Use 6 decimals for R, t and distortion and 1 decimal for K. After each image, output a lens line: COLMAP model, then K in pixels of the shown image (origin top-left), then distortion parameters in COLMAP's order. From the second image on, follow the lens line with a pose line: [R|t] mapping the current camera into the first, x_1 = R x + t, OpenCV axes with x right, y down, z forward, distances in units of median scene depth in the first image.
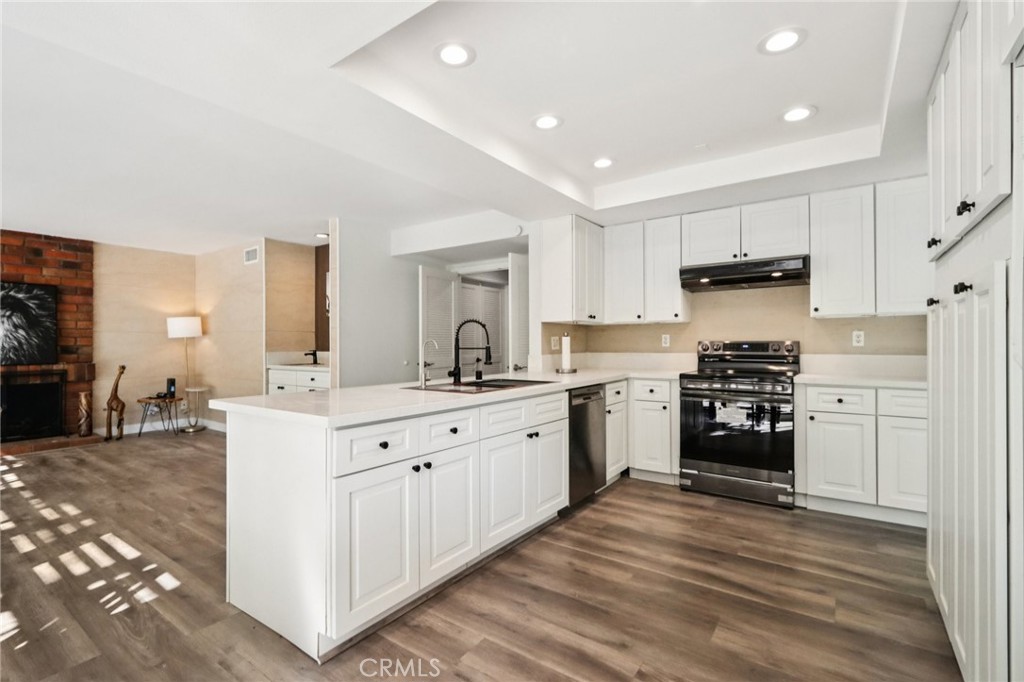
lens RADIAL K [[484.1, 0, 512.0], [0, 484.1, 341.0], [0, 0, 1]] dist [-0.000486, 0.000036]
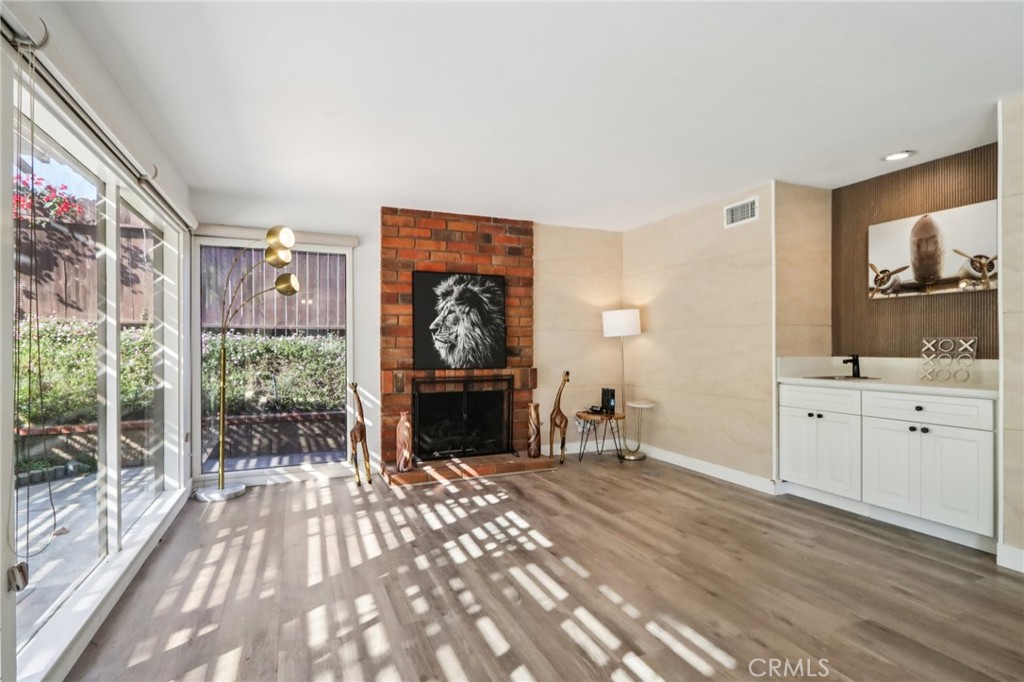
lens RADIAL K [[511.9, 0, 493.9], [0, 511.9, 342.8], [0, 0, 1]] dist [0.000396, 0.000042]
pose [[0.847664, -0.001827, -0.530531, -0.468619], [0.002499, 0.999997, 0.000549, 0.002416], [0.530528, -0.001791, 0.847665, 0.223213]]
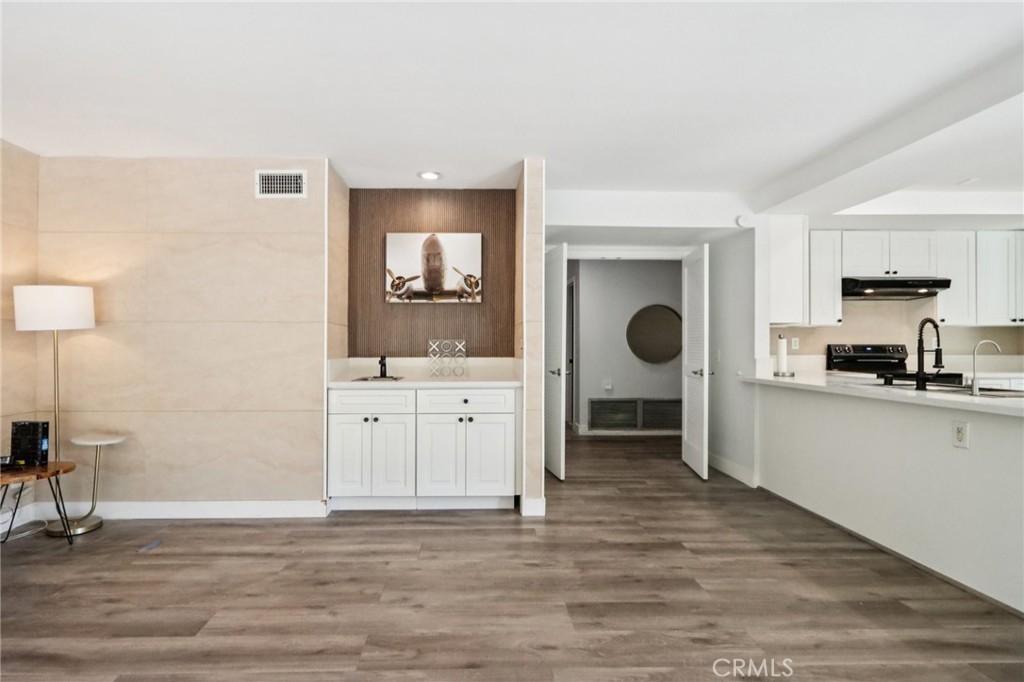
lens RADIAL K [[511.9, 0, 493.9], [0, 511.9, 342.8], [0, 0, 1]] dist [0.000396, 0.000042]
pose [[0.789863, 0.006741, 0.613247, -0.726717], [-0.005354, 0.999977, -0.004096, 0.004651], [-0.613260, -0.000048, 0.789881, 0.406276]]
